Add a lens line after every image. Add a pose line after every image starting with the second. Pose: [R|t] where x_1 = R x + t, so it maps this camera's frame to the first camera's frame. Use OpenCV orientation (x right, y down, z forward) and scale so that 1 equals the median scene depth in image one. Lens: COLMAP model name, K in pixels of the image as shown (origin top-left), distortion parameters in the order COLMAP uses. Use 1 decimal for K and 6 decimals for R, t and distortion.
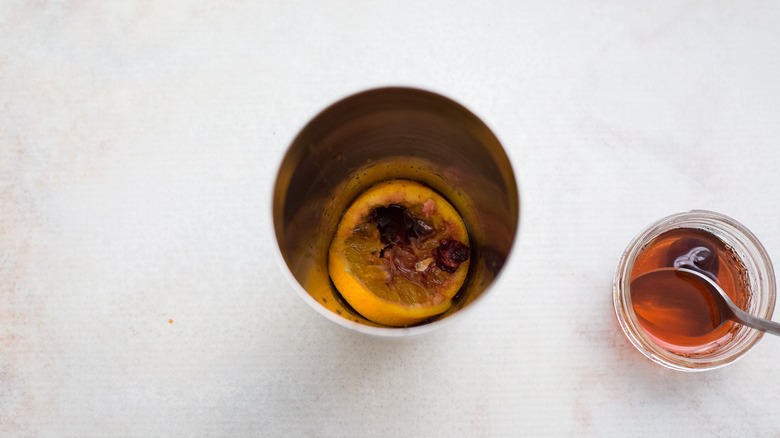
lens RADIAL K [[1306.2, 0, 391.0], [0, 1306.2, 183.4], [0, 0, 1]] dist [-0.139745, 0.000000]
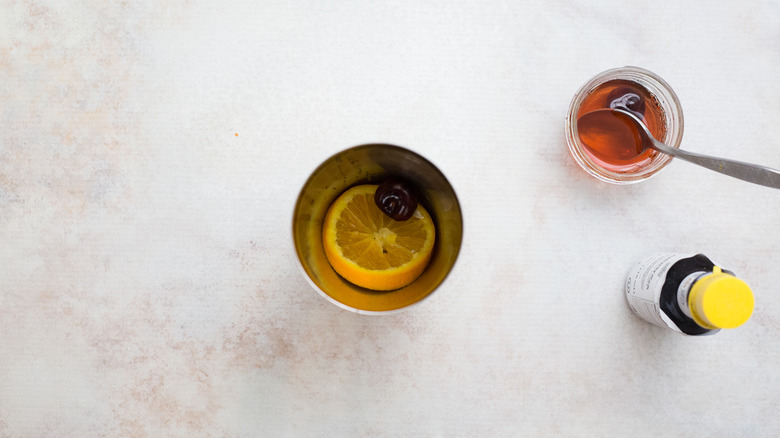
lens RADIAL K [[1306.2, 0, 388.4], [0, 1306.2, 219.8], [0, 0, 1]] dist [-0.139745, 0.000000]
pose [[0.999151, 0.038162, 0.015503, -0.030289], [-0.039885, 0.990355, 0.132685, 0.008510], [-0.010290, -0.133191, 0.991037, -0.343038]]
